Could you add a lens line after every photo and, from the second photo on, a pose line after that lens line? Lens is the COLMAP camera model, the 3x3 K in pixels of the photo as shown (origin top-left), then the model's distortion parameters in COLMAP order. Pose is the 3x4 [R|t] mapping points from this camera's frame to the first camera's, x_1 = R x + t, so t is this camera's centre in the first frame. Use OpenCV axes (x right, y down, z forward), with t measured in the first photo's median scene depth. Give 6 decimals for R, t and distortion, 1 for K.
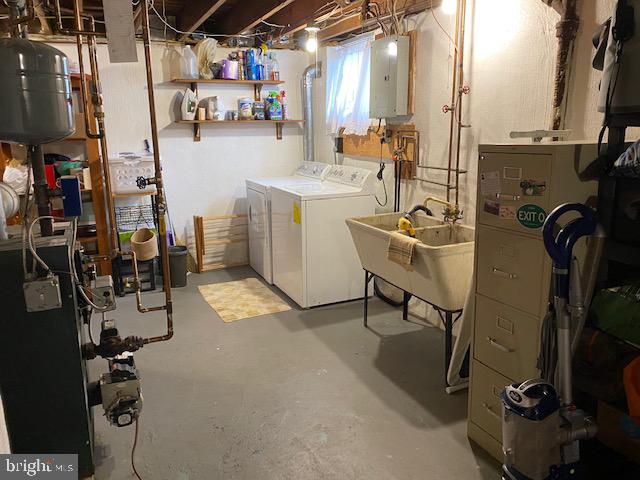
lens RADIAL K [[490.3, 0, 319.7], [0, 490.3, 238.4], [0, 0, 1]] dist [0.020019, -0.011440]
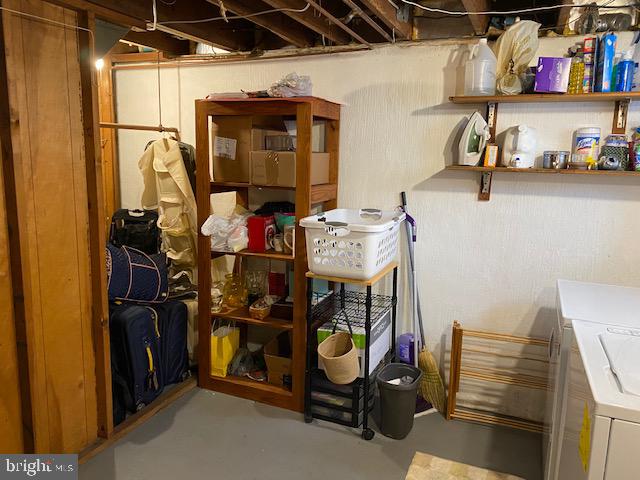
lens RADIAL K [[490.3, 0, 327.5], [0, 490.3, 229.7], [0, 0, 1]] dist [0.020019, -0.011440]
pose [[0.685551, 0.148969, -0.712621, 0.050339], [-0.193794, 0.980866, 0.018612, -0.141966], [0.701758, 0.125342, 0.701302, 0.472331]]
